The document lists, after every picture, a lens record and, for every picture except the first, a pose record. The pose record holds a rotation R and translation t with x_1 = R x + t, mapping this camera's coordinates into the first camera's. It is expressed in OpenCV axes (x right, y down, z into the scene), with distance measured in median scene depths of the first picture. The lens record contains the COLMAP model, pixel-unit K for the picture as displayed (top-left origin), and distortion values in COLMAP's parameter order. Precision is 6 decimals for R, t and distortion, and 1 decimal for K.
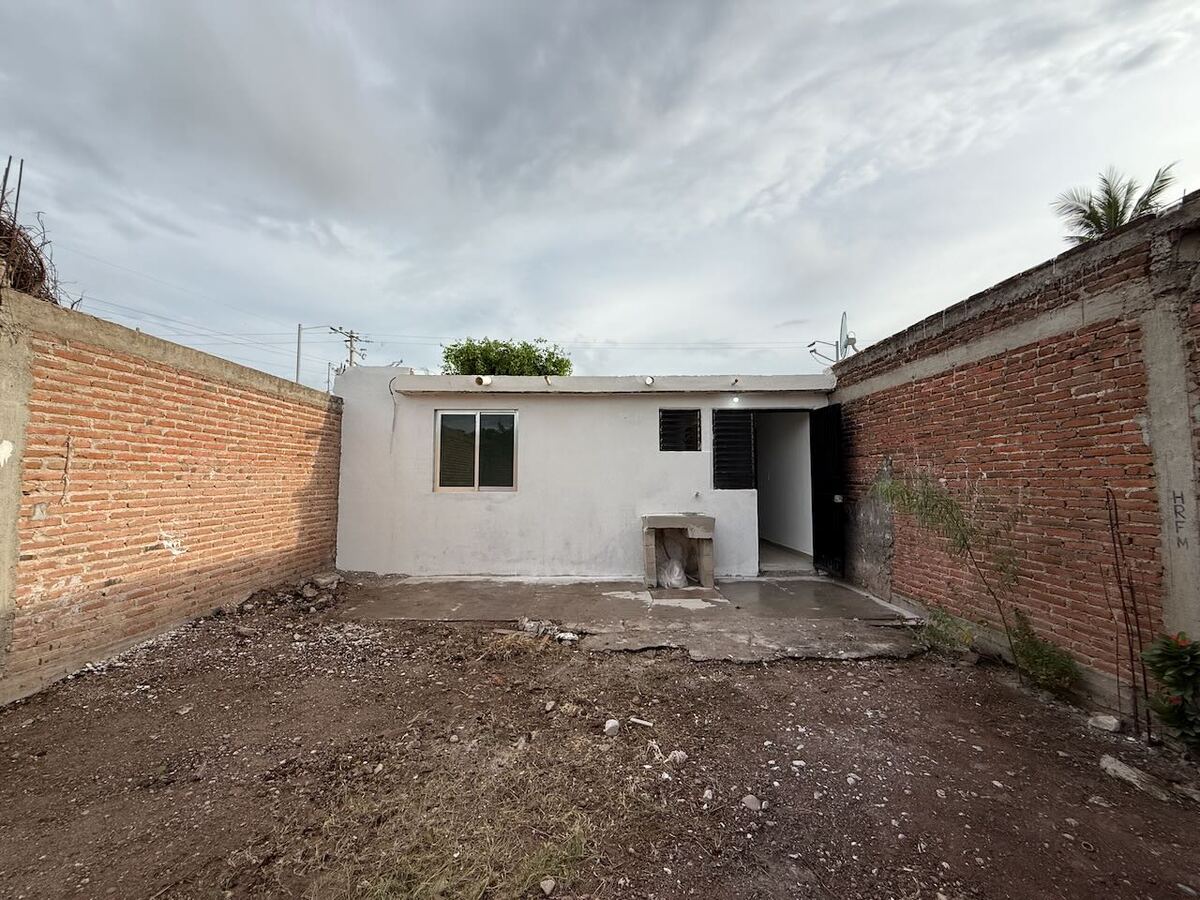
lens RADIAL K [[478.5, 0, 596.5], [0, 478.5, 451.5], [0, 0, 1]] dist [-0.001438, -0.000762]
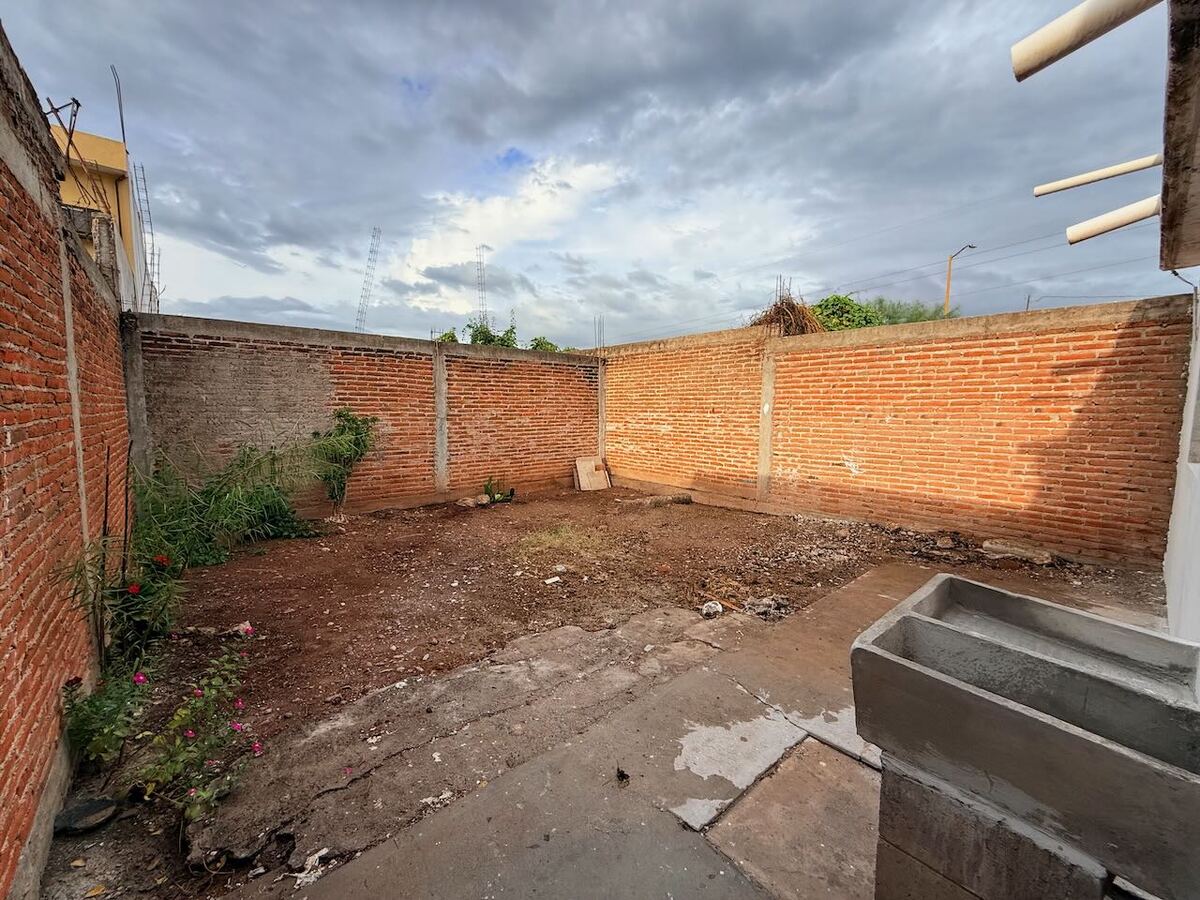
lens RADIAL K [[478.5, 0, 597.4], [0, 478.5, 454.5], [0, 0, 1]] dist [-0.001438, -0.000762]
pose [[-0.756889, 0.057405, -0.651017, 0.687171], [0.029260, 0.998113, 0.053993, 0.054777], [0.652888, 0.021818, -0.757140, 1.596084]]
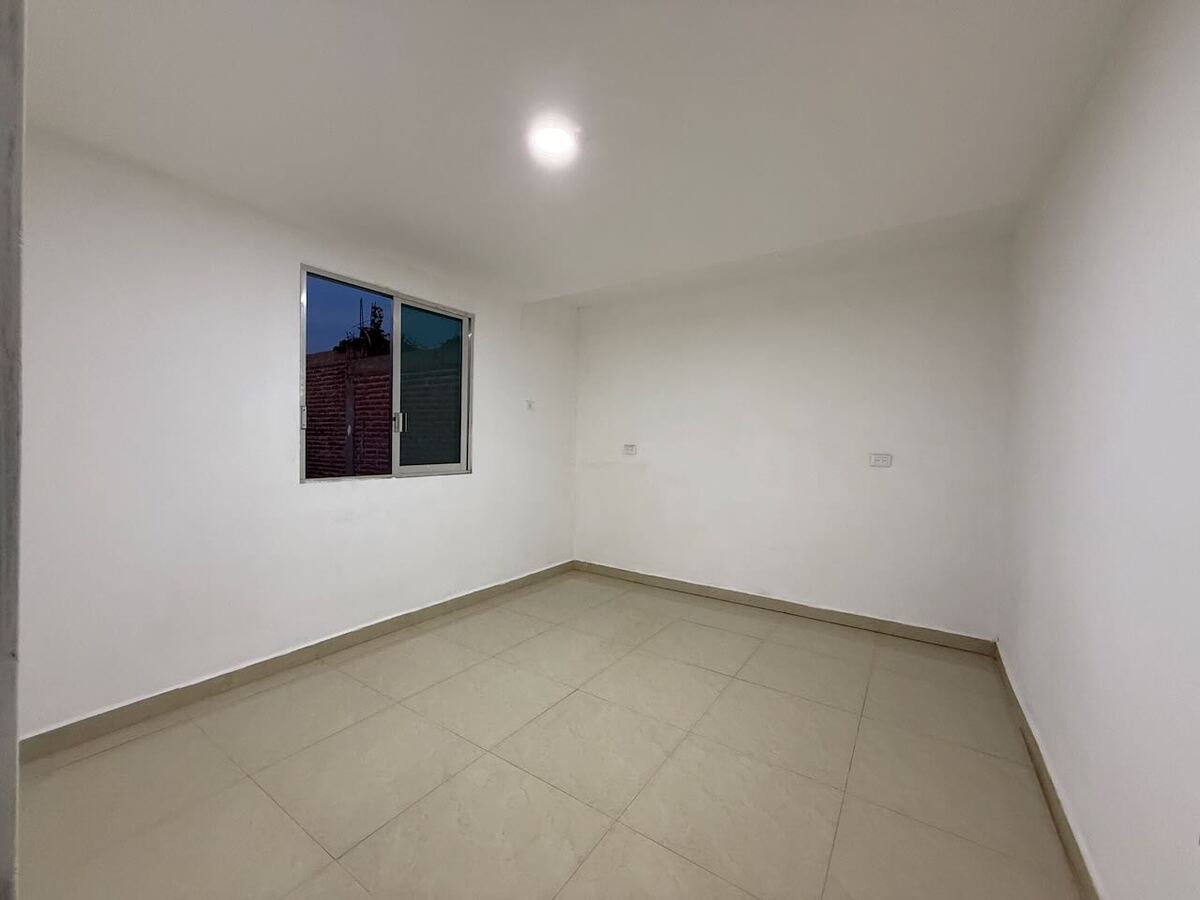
lens RADIAL K [[478.5, 0, 598.7], [0, 478.5, 442.0], [0, 0, 1]] dist [-0.001438, -0.000762]
pose [[-0.551440, -0.007975, -0.834176, 0.033794], [0.029602, 0.999137, -0.029120, 0.116209], [0.833689, -0.040751, -0.550729, 2.336681]]
